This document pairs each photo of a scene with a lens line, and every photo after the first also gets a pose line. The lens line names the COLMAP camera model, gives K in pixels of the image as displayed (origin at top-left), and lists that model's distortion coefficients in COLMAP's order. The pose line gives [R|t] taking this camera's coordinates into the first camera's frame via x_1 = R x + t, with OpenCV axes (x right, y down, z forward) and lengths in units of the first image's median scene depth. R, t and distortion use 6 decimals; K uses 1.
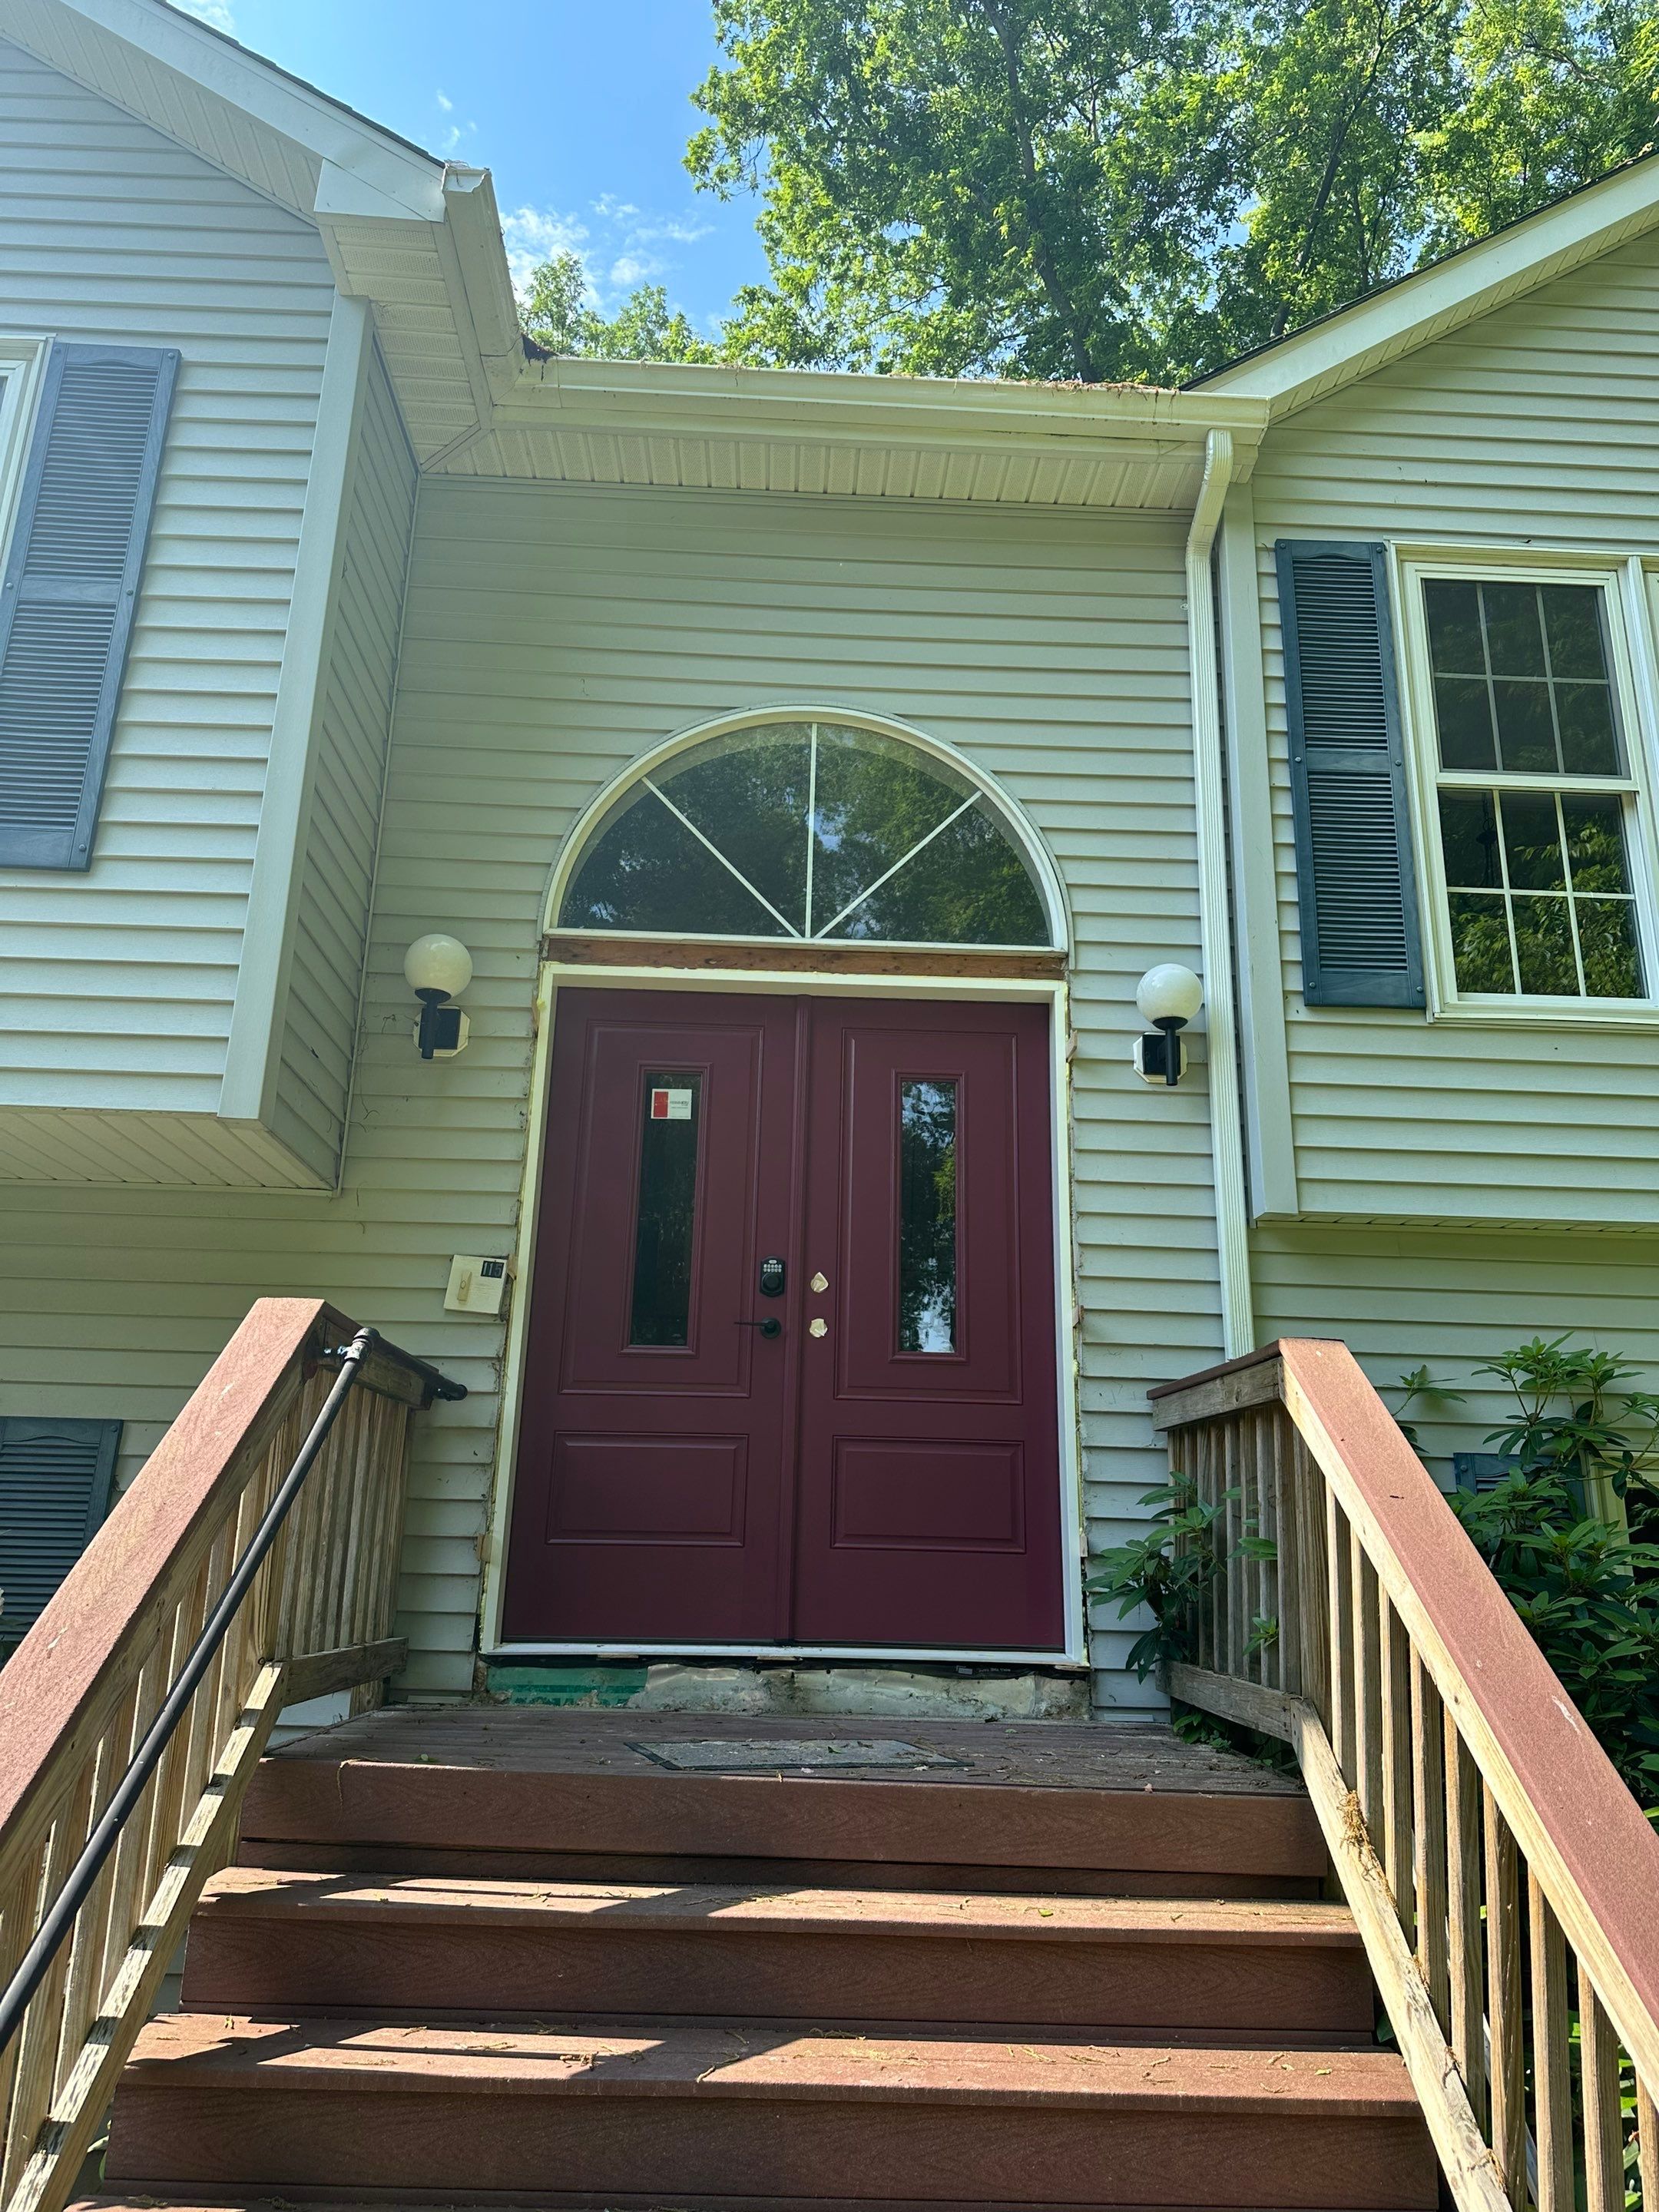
lens RADIAL K [[1495.0, 0, 824.3], [0, 1495.0, 1111.8], [0, 0, 1]] dist [0.102840, -0.126588]
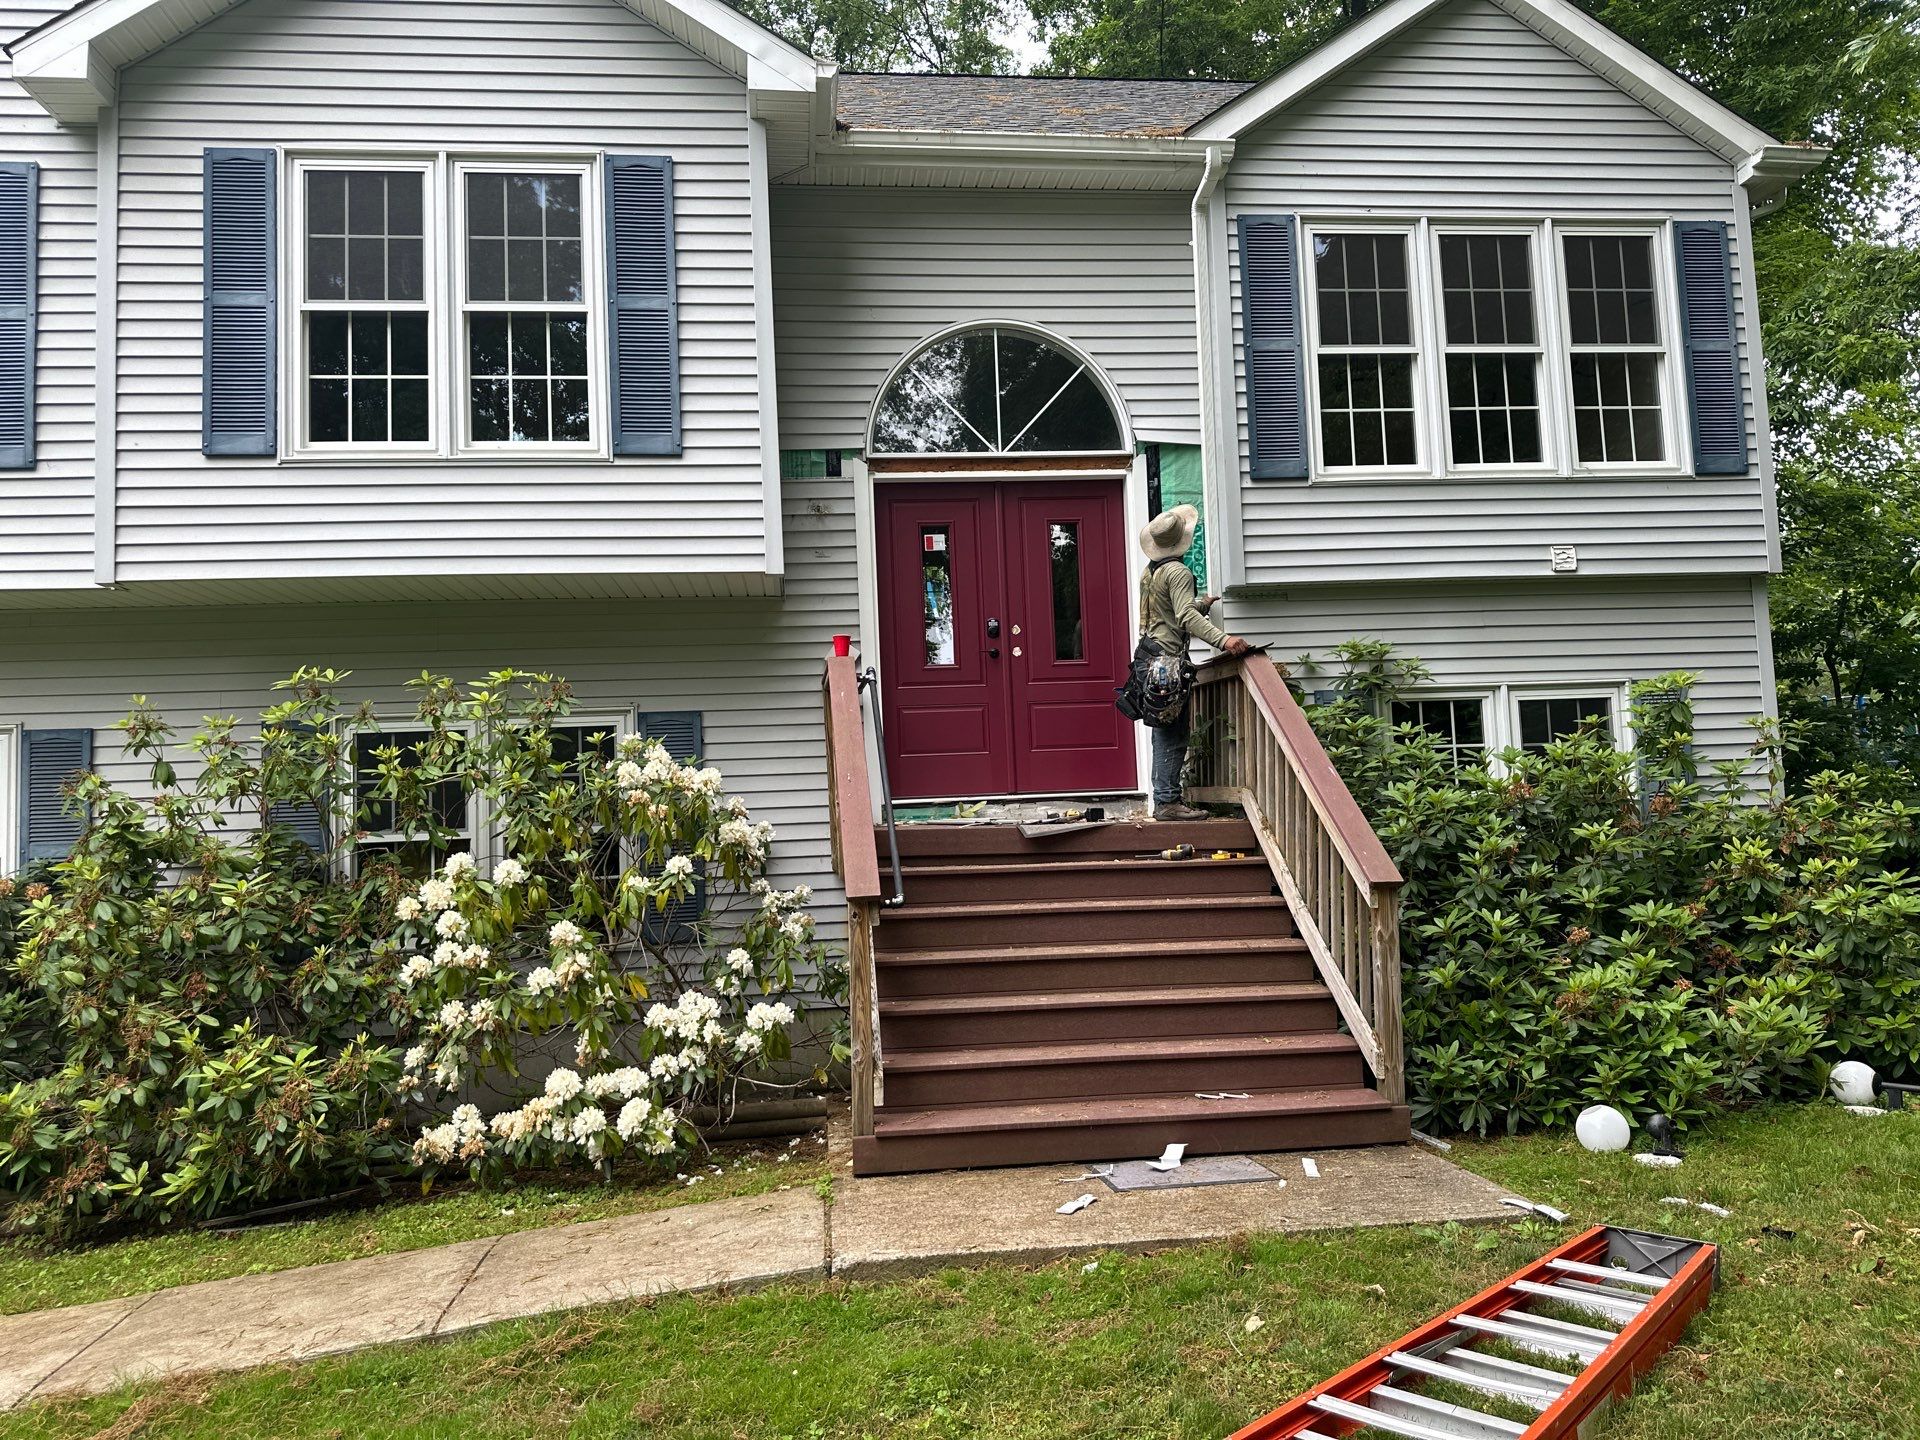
lens RADIAL K [[1211.6, 0, 957.6], [0, 1211.6, 735.3], [0, 0, 1]] dist [0.061219, -0.066167]
pose [[0.995238, -0.060255, 0.076623, -0.210093], [0.040881, 0.971605, 0.233050, -0.129424], [-0.088490, -0.228807, 0.969441, -0.603665]]
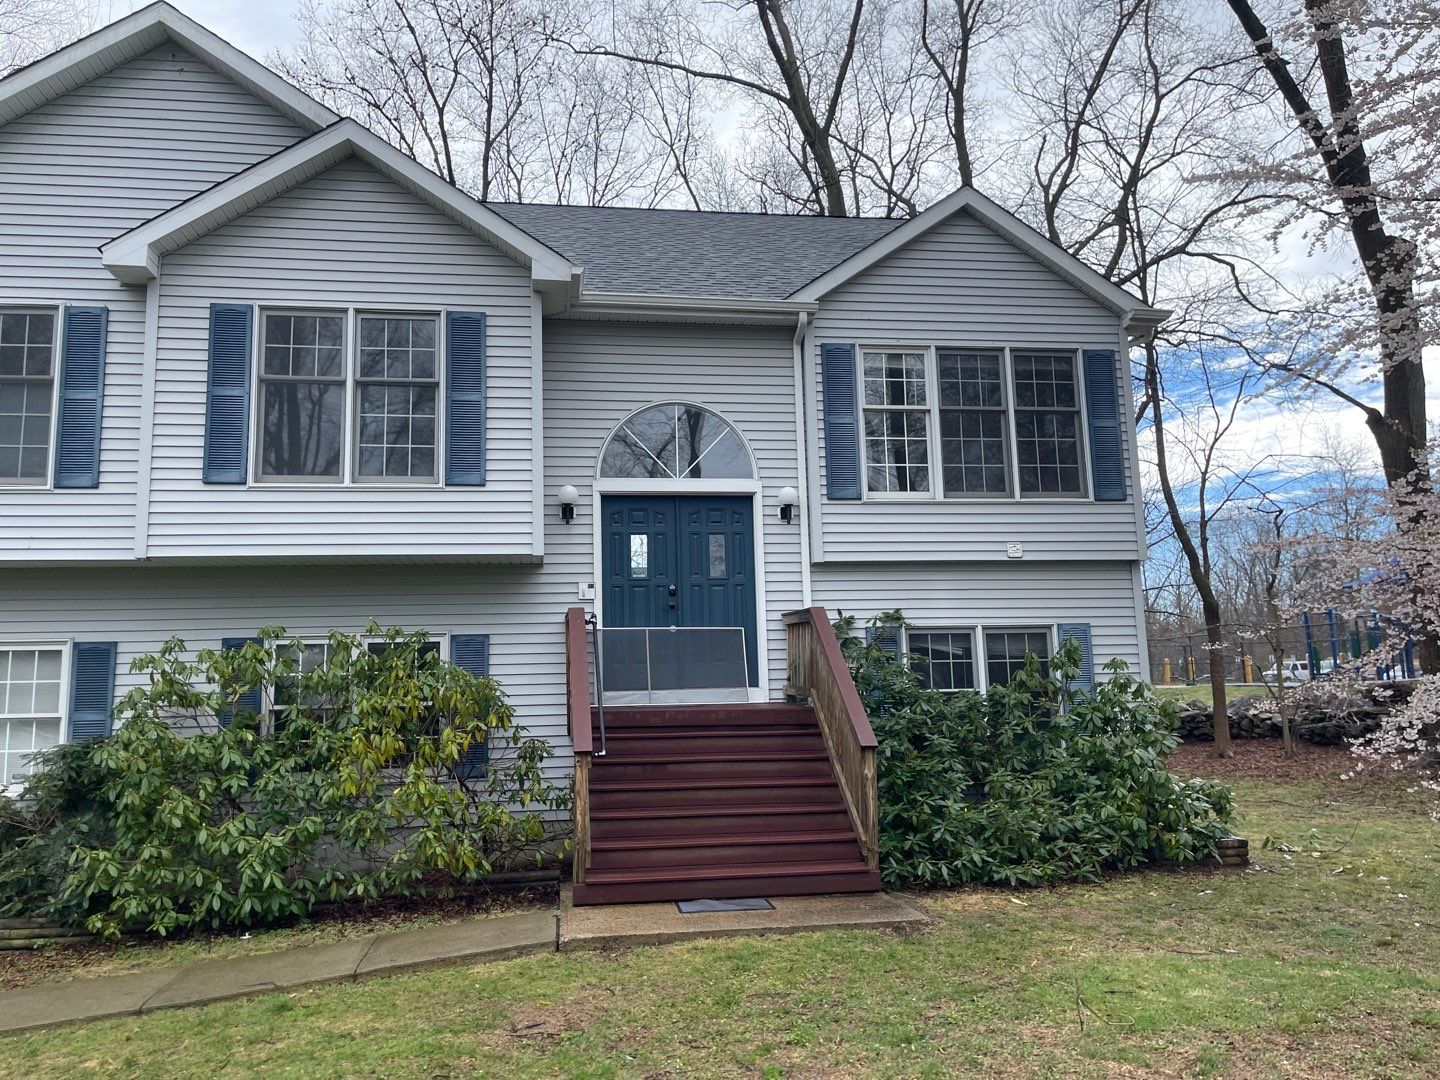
lens RADIAL K [[973.2, 0, 710.4], [0, 973.2, 541.5], [0, 0, 1]] dist [0.102840, -0.126588]
pose [[0.992445, -0.031987, 0.118446, -0.193546], [0.013409, 0.987912, 0.154435, -0.305077], [-0.121954, -0.151681, 0.980877, -1.081087]]
